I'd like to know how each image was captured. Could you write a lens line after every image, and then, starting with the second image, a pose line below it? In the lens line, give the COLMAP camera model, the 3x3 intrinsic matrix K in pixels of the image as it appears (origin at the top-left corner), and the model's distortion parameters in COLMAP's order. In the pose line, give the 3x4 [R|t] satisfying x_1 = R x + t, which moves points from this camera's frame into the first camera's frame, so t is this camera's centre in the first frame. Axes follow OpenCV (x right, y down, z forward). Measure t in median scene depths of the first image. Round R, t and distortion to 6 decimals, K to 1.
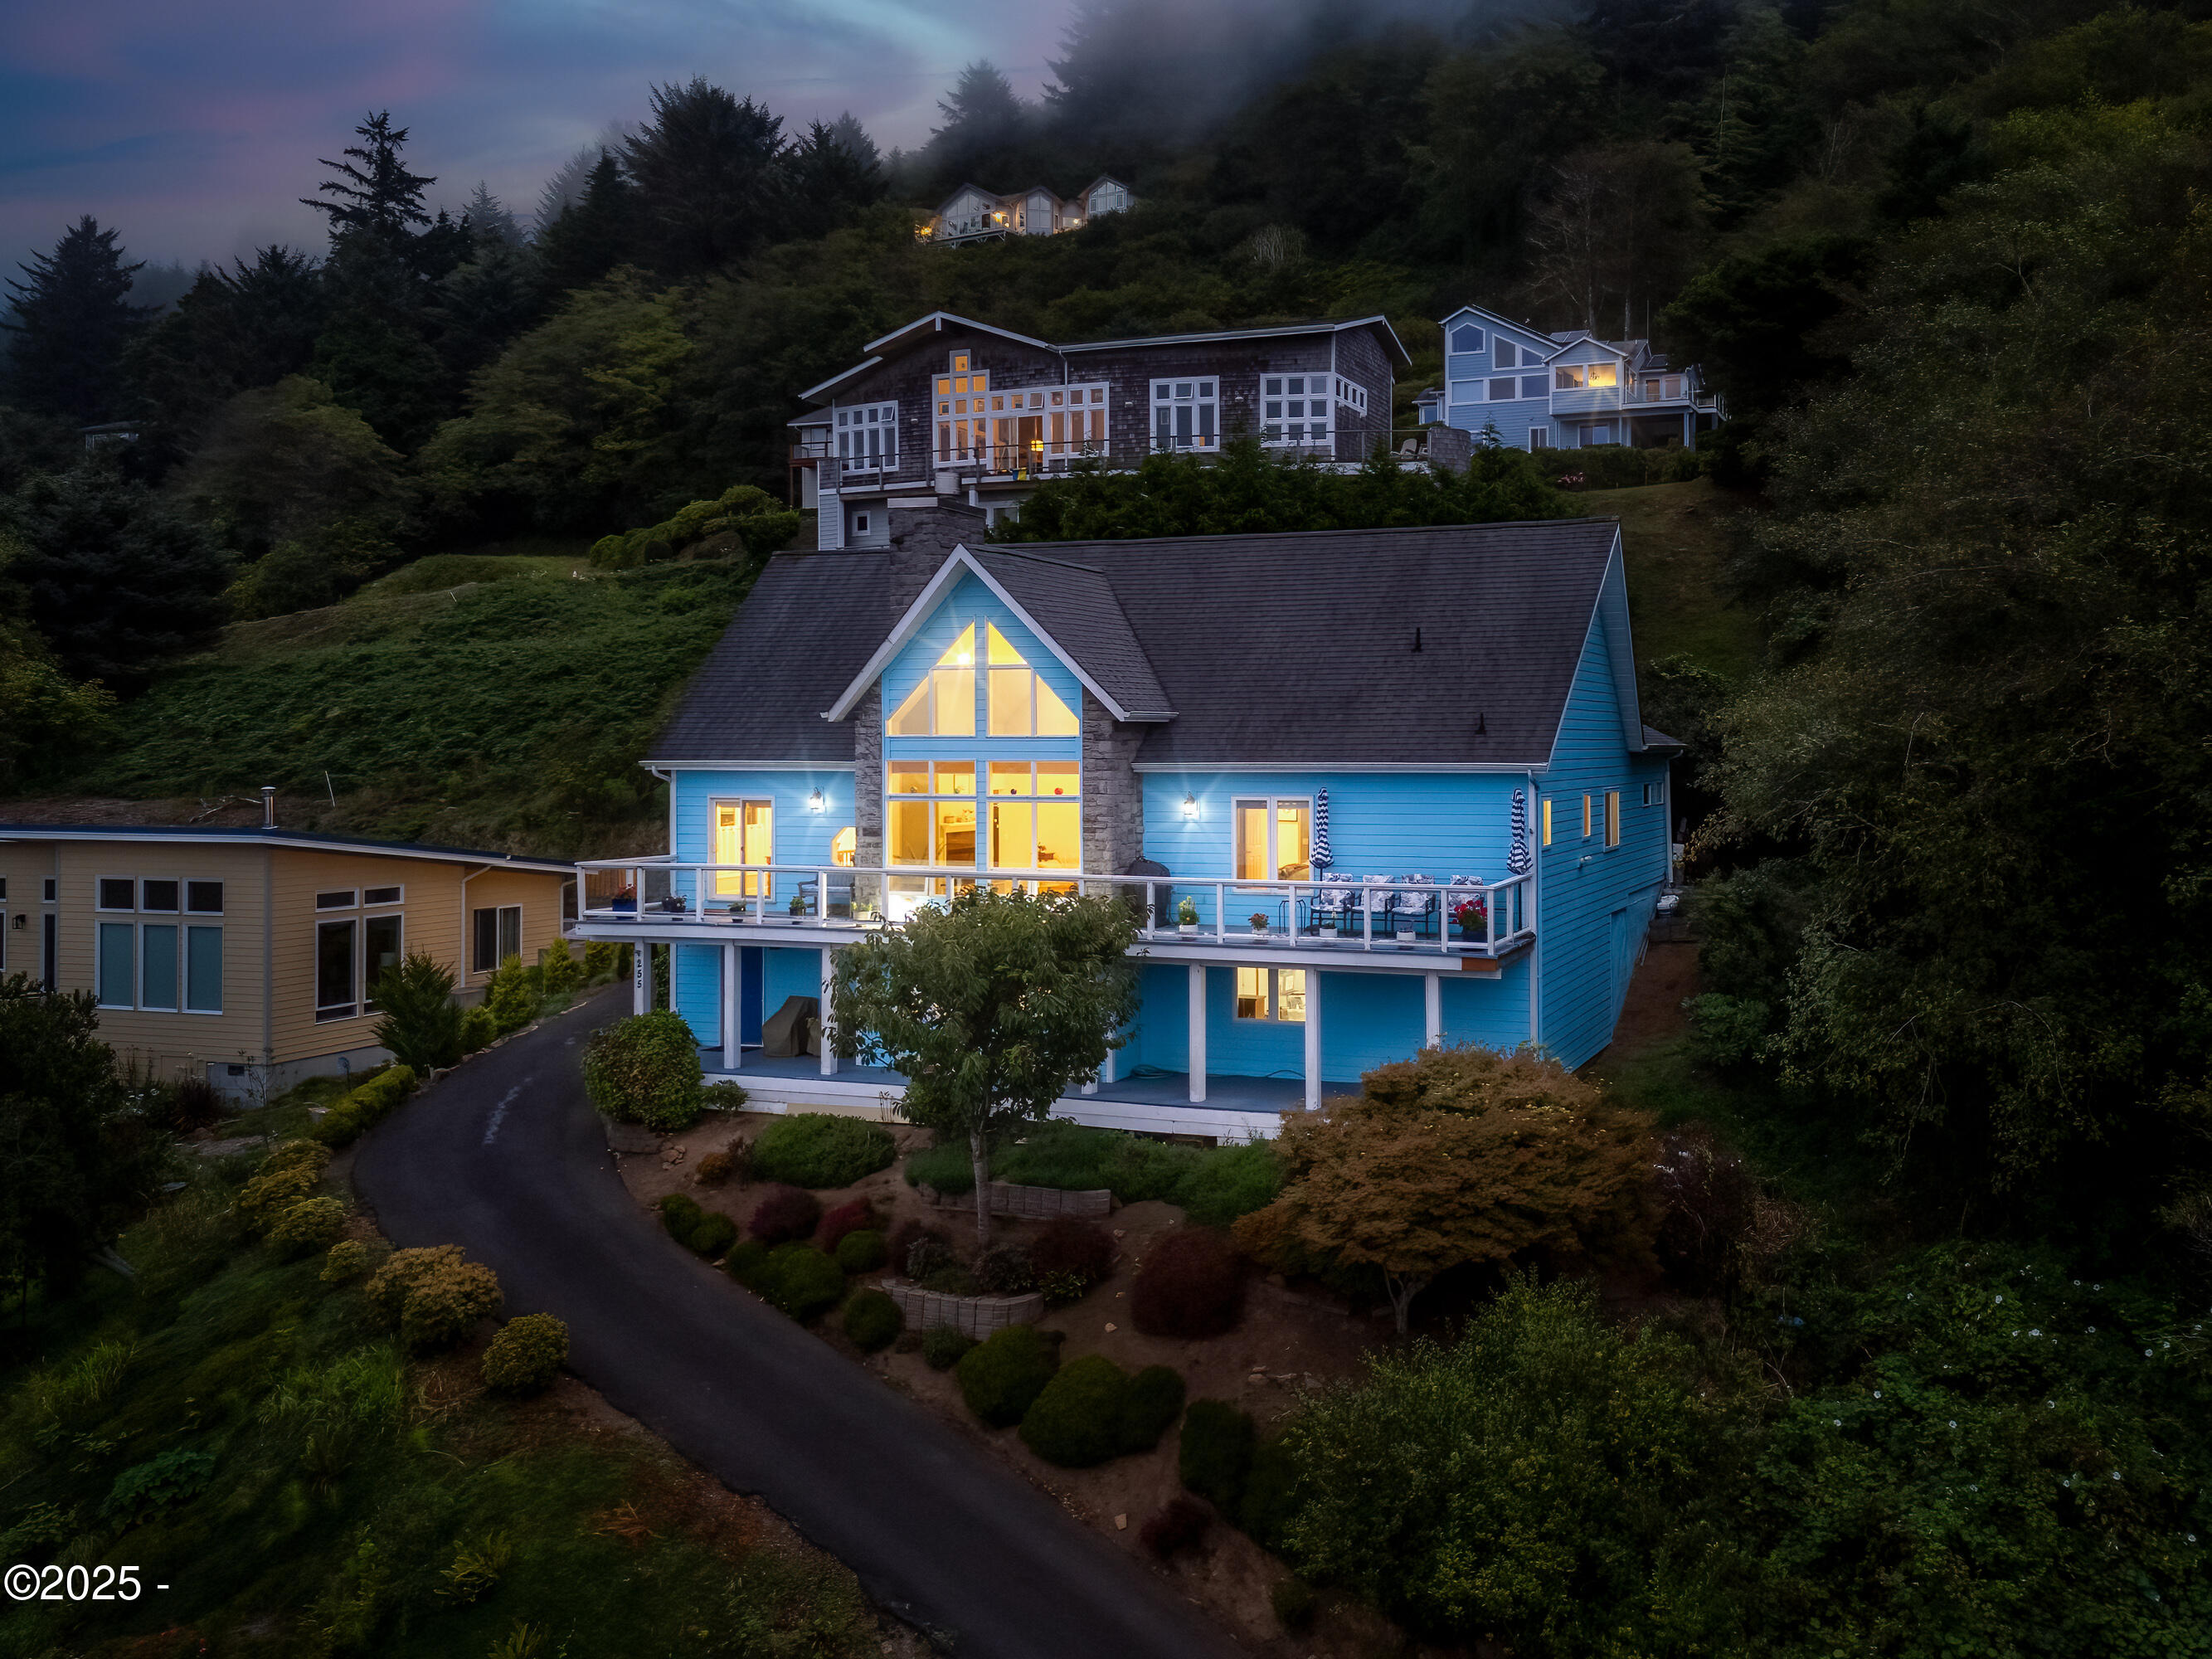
lens RADIAL K [[1545.3, 0, 1097.0], [0, 1545.3, 774.0], [0, 0, 1]] dist [0.025125, -0.002100]
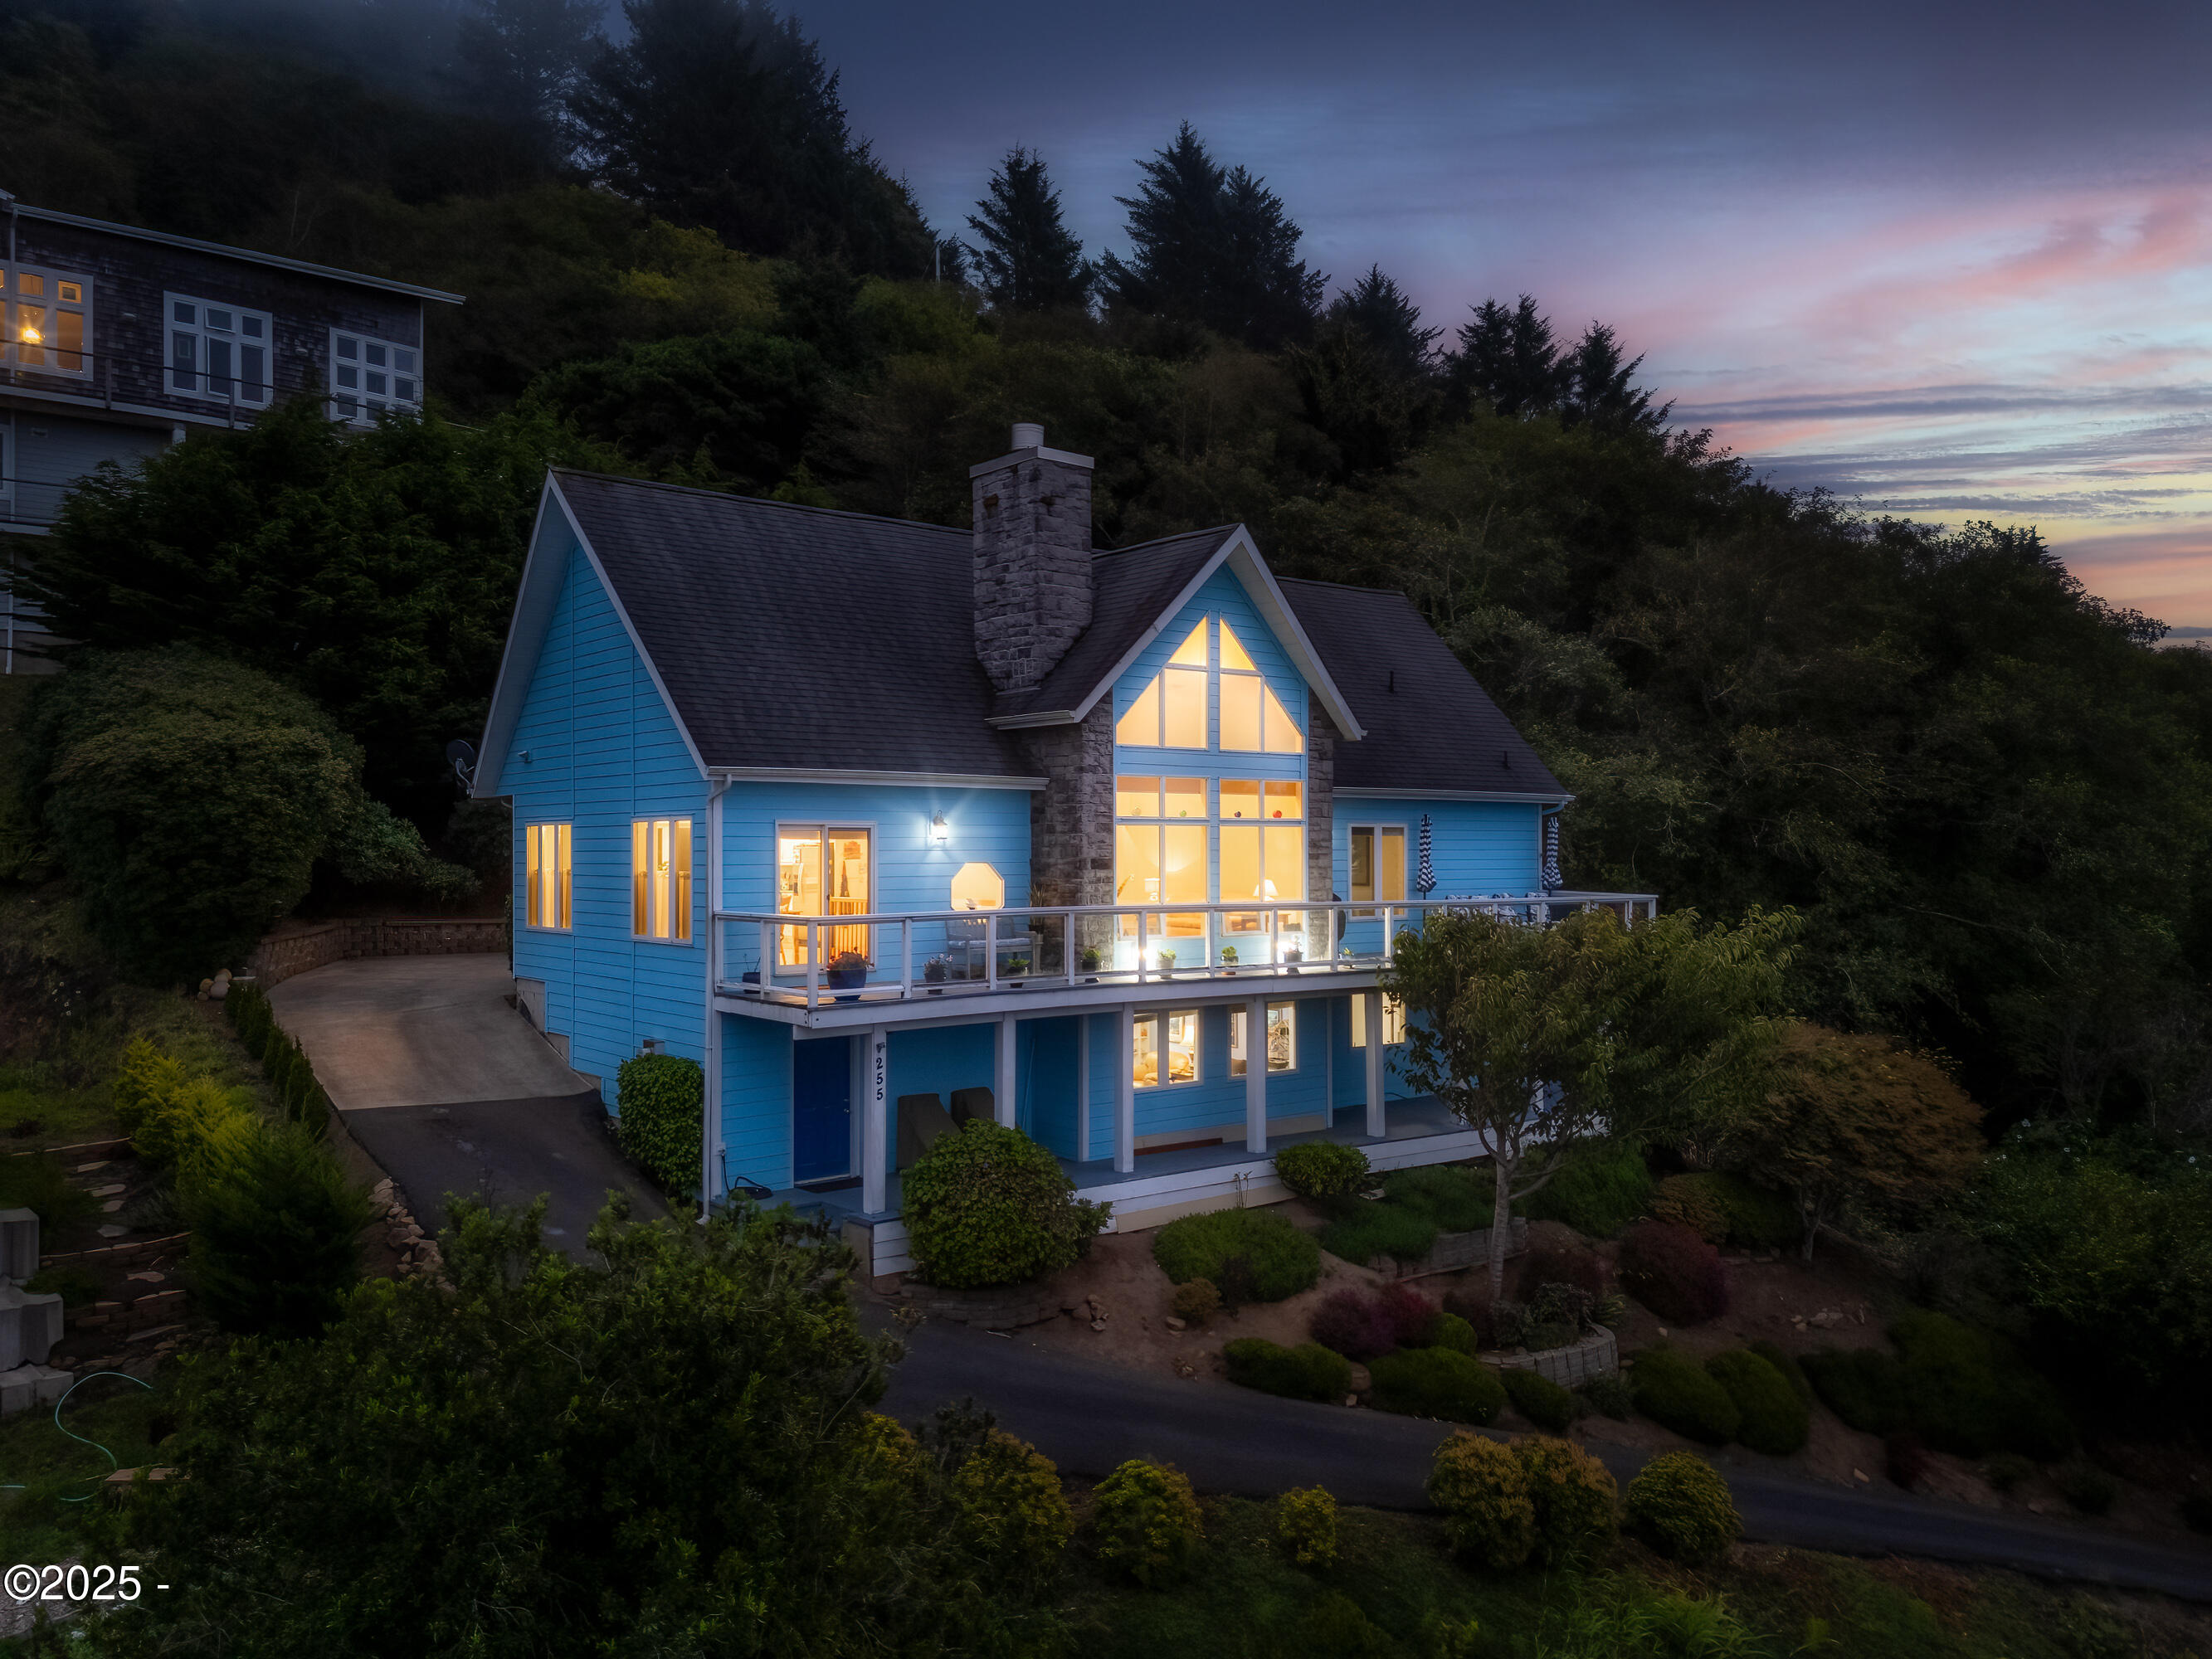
lens RADIAL K [[1545.0, 0, 1105.7], [0, 1545.0, 830.9], [0, 0, 1]] dist [0.025125, -0.002100]
pose [[0.580017, 0.007257, 0.814572, -0.748165], [0.003886, 0.999924, -0.011675, 0.028127], [-0.814595, 0.009938, 0.579945, 0.506216]]
